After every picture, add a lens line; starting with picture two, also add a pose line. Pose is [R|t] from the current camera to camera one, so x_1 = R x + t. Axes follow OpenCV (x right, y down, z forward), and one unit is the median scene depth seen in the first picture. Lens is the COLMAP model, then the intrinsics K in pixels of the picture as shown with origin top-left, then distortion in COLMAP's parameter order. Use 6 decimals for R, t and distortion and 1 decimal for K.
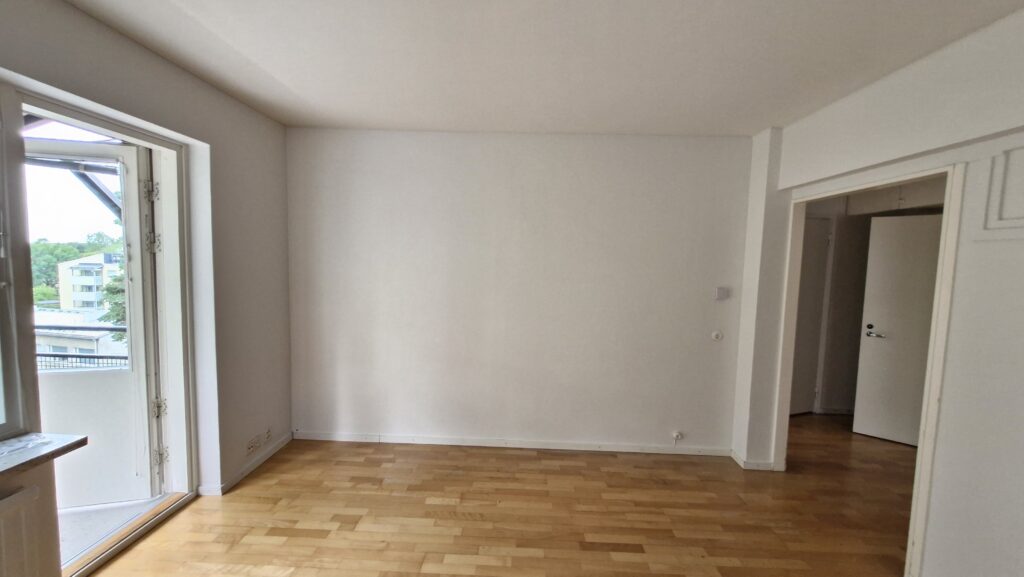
lens RADIAL K [[398.1, 0, 511.5], [0, 398.1, 287.1], [0, 0, 1]] dist [0.000155, 0.000034]
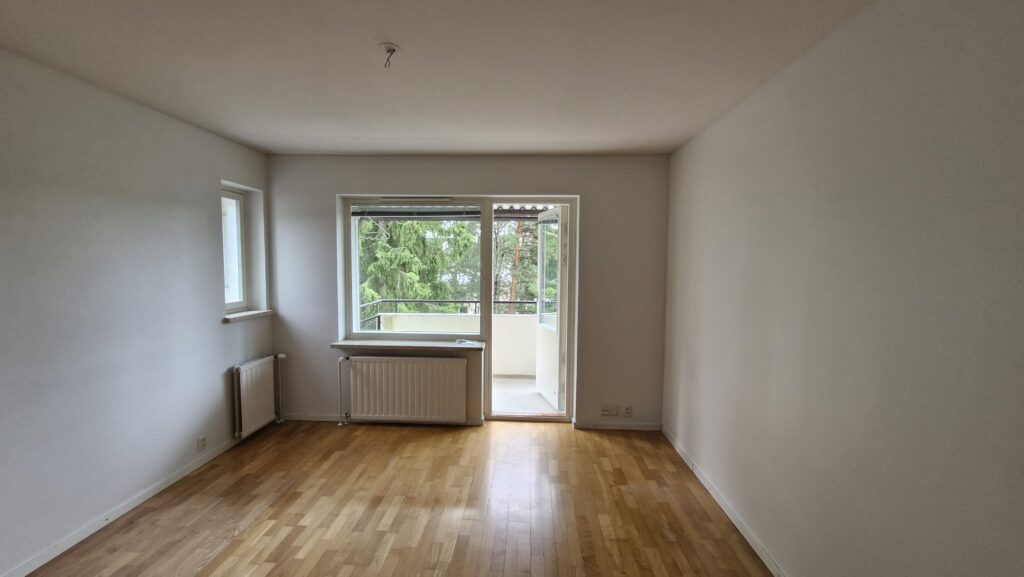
lens RADIAL K [[398.1, 0, 510.3], [0, 398.1, 288.9], [0, 0, 1]] dist [0.000155, 0.000034]
pose [[-0.020872, 0.035808, -0.999141, 0.645125], [-0.089475, 0.995281, 0.037539, -0.023649], [0.995770, 0.090181, -0.017570, 0.646468]]
